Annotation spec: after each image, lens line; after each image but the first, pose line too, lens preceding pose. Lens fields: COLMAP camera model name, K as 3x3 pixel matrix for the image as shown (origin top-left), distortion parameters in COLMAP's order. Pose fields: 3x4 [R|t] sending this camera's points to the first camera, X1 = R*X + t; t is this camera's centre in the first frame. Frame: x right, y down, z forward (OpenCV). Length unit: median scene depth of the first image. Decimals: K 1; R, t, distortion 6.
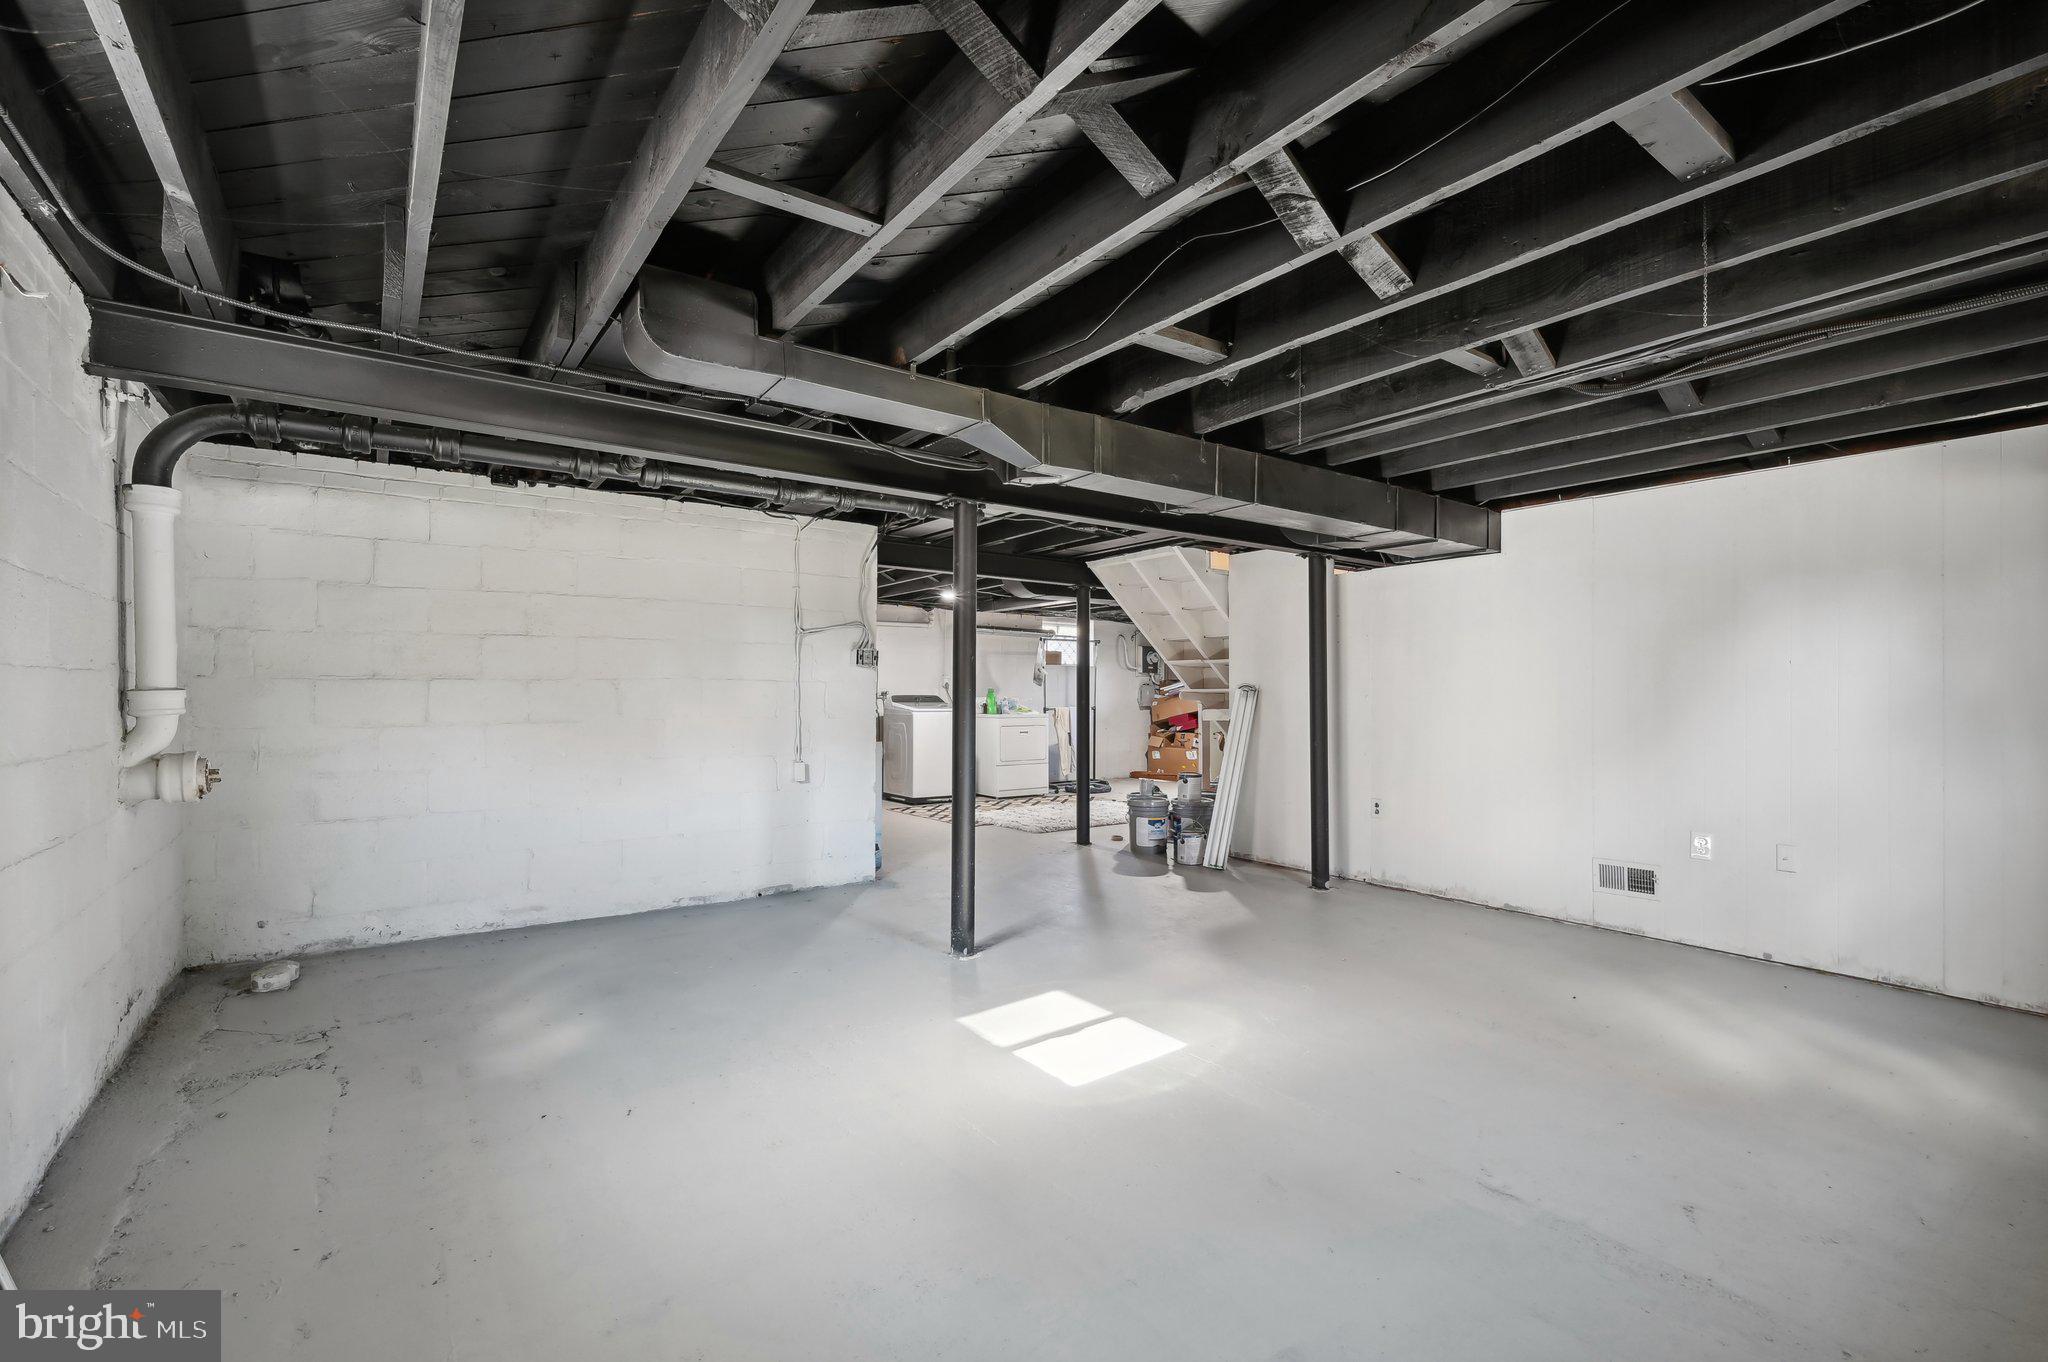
lens RADIAL K [[881.7, 0, 1024.0], [0, 881.7, 681.0], [0, 0, 1]] dist [0.000152, 0.000000]
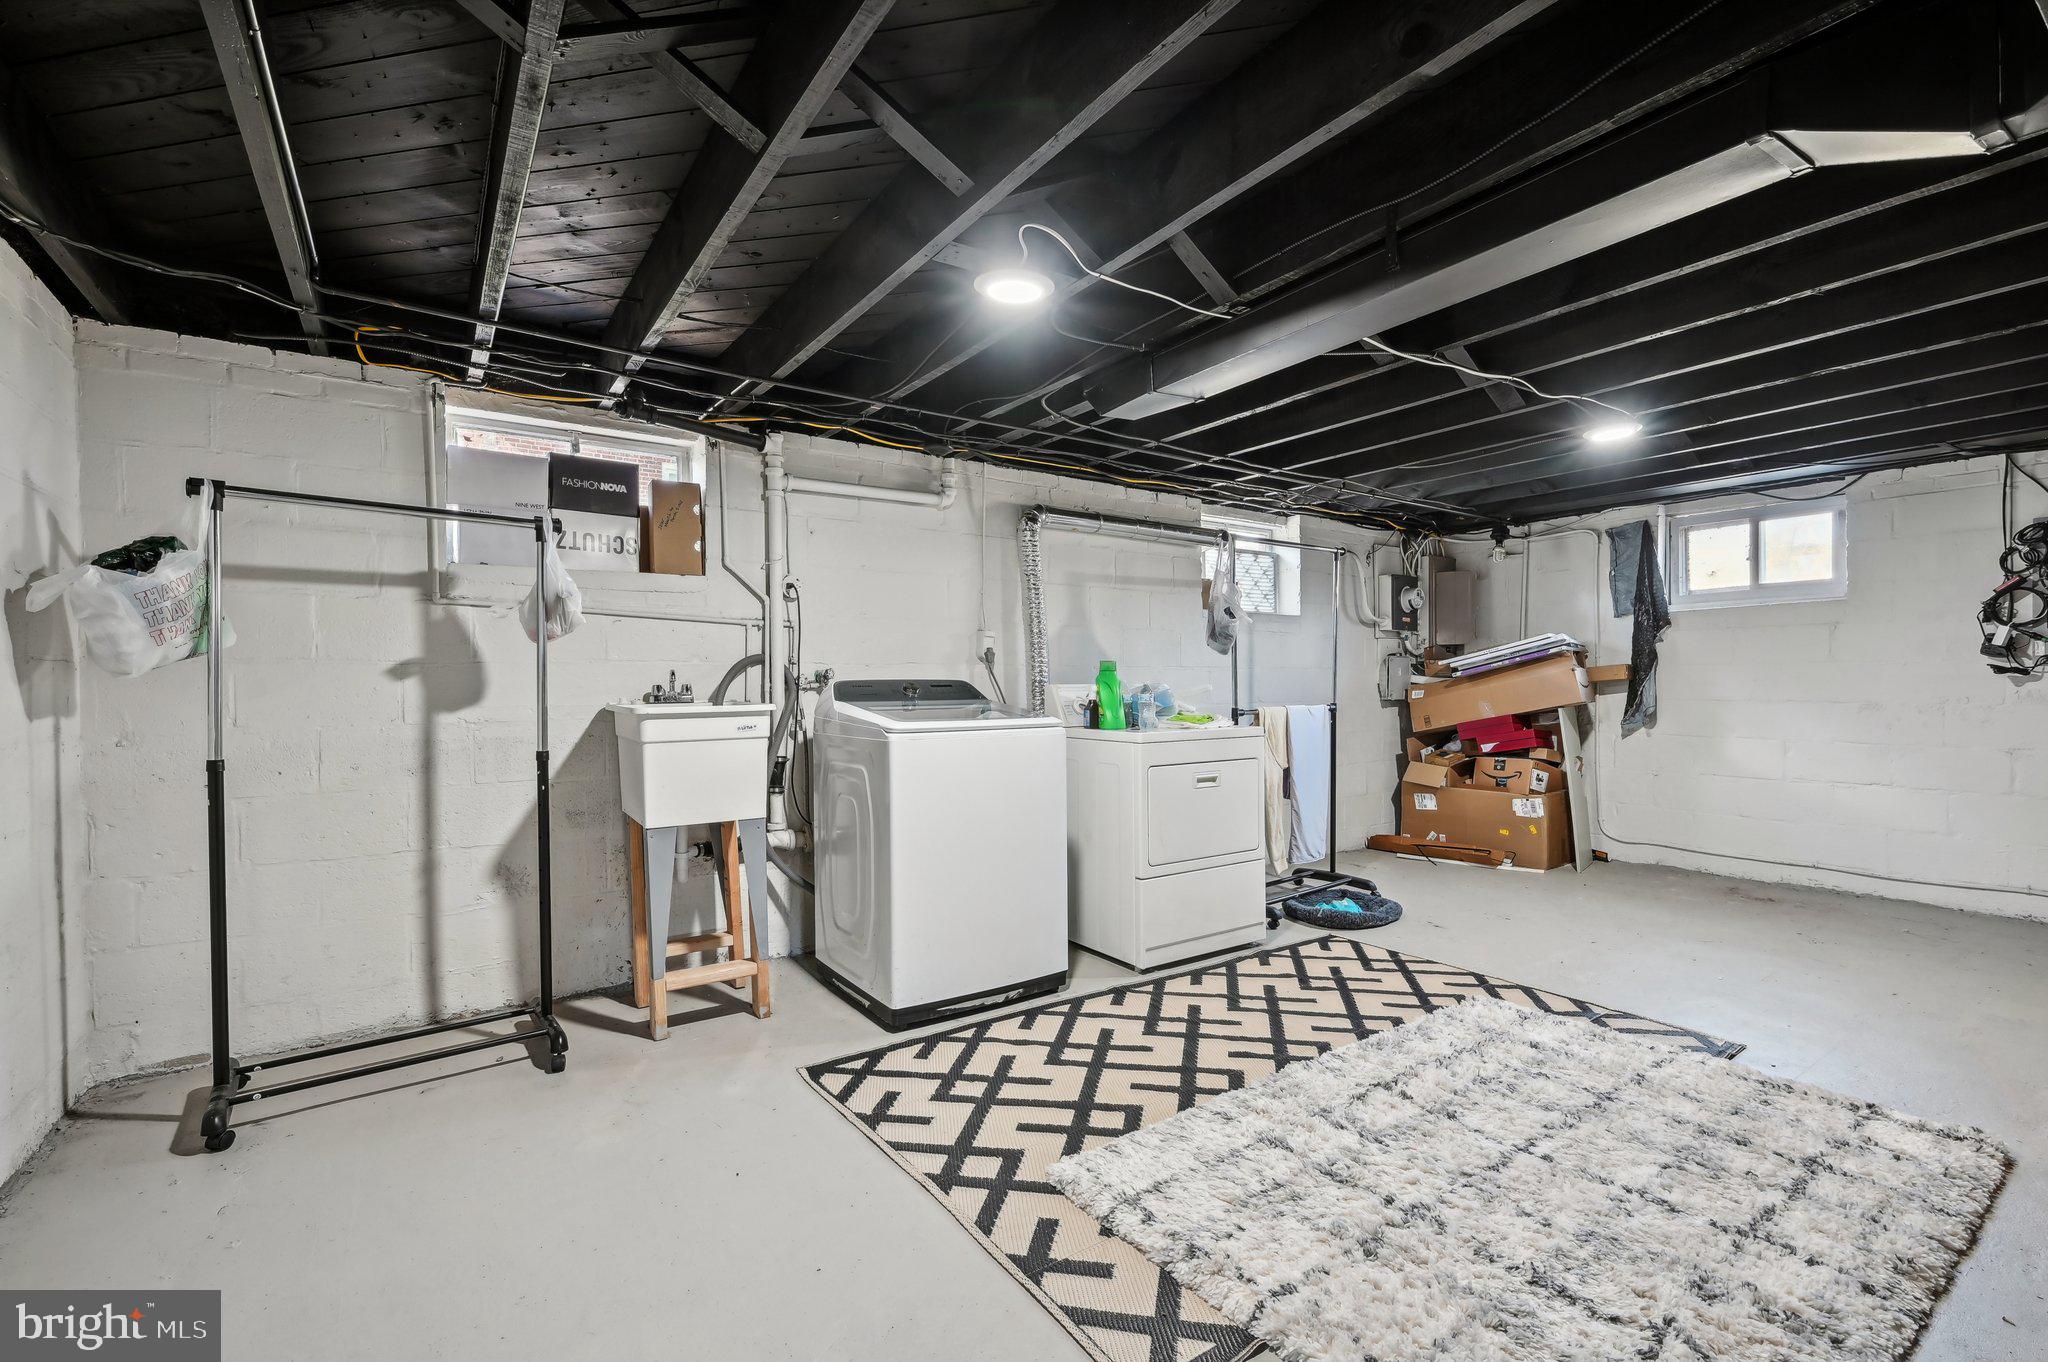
lens RADIAL K [[881.7, 0, 1024.0], [0, 881.7, 681.0], [0, 0, 1]] dist [0.000152, 0.000000]
pose [[0.999398, -0.013598, -0.031933, -0.052939], [0.013878, 0.999867, 0.008583, 0.011666], [0.031812, -0.009021, 0.999453, 0.535716]]
